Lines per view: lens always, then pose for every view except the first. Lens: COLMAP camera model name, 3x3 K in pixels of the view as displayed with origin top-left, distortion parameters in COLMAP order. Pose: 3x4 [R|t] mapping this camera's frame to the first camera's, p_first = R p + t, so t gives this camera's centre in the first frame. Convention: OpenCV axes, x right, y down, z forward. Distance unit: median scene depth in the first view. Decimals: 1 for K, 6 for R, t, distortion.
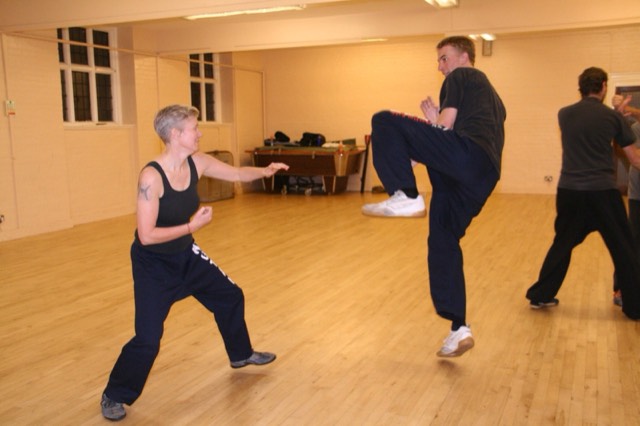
lens RADIAL K [[663.1, 0, 318.8], [0, 663.1, 220.3], [0, 0, 1]] dist [-0.115304, 0.278405]
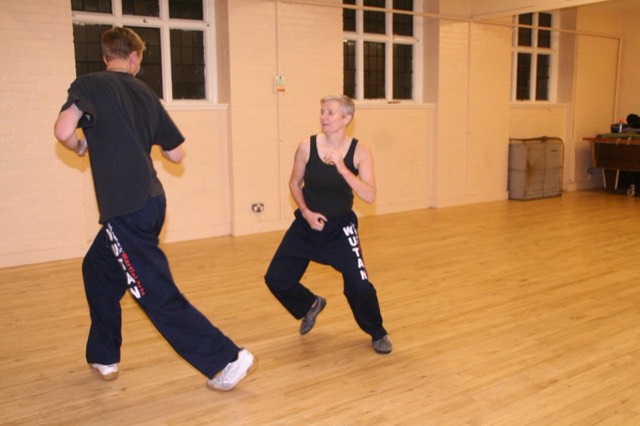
lens RADIAL K [[663.1, 0, 318.8], [0, 663.1, 220.3], [0, 0, 1]] dist [-0.115304, 0.278405]
pose [[0.857044, 0.097156, -0.506000, 0.033833], [-0.079498, 0.995236, 0.056442, -0.032550], [0.509073, -0.008147, 0.860685, 0.195810]]
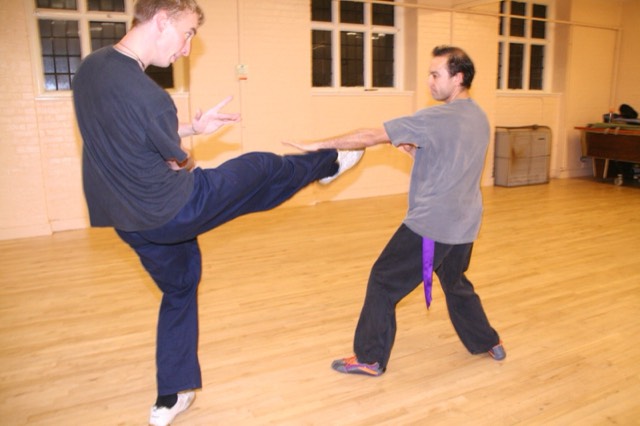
lens RADIAL K [[560.1, 0, 301.0], [0, 560.1, 225.2], [0, 0, 1]] dist [-0.161440, 0.148953]
pose [[0.768139, 0.153510, -0.621608, 0.083788], [-0.093398, 0.987314, 0.128408, -0.051112], [0.633434, -0.040578, 0.772732, 0.338074]]
